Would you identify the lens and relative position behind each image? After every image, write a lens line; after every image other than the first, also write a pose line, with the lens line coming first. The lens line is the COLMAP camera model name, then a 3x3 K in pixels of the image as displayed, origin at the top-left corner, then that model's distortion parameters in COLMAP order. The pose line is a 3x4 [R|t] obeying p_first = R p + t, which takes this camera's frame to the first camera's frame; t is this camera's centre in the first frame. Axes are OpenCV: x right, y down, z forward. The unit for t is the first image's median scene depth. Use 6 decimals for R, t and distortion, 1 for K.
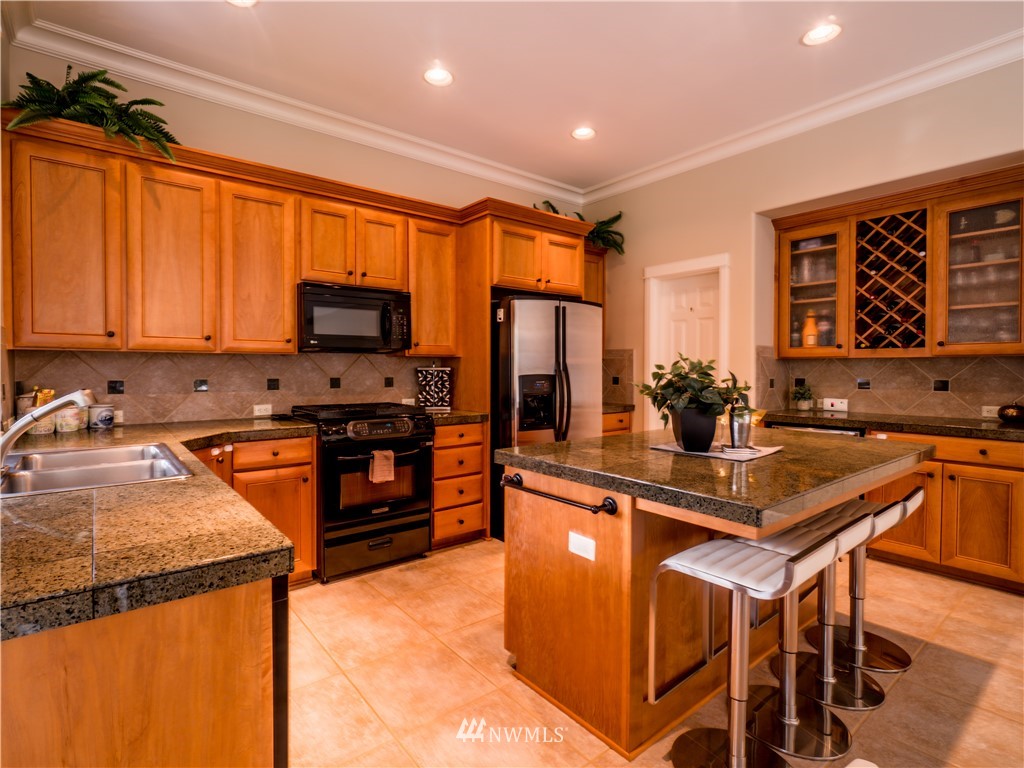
lens RADIAL K [[511.4, 0, 466.7], [0, 511.4, 382.1], [0, 0, 1]] dist [0.000220, -0.000121]
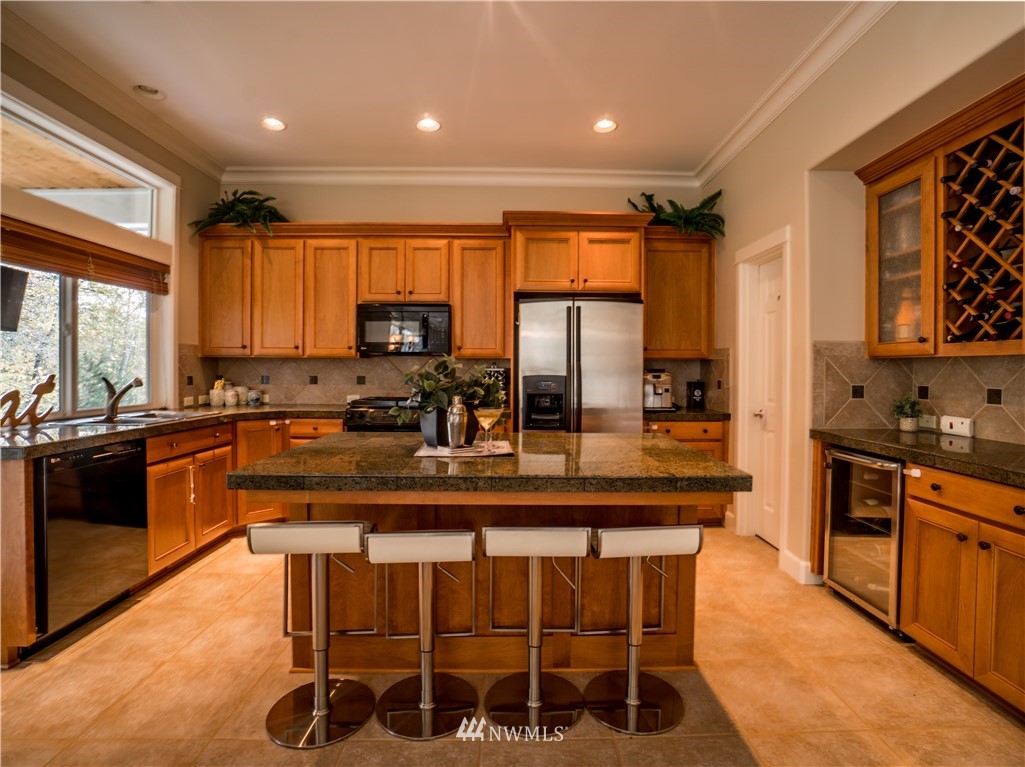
lens RADIAL K [[513.2, 0, 512.5], [0, 513.2, 383.5], [0, 0, 1]] dist [-0.054058, 0.021919]
pose [[0.812979, 0.020936, -0.581917, 0.695762], [-0.021518, 0.999751, 0.005906, -0.003366], [0.581896, 0.007720, 0.813227, 0.135624]]
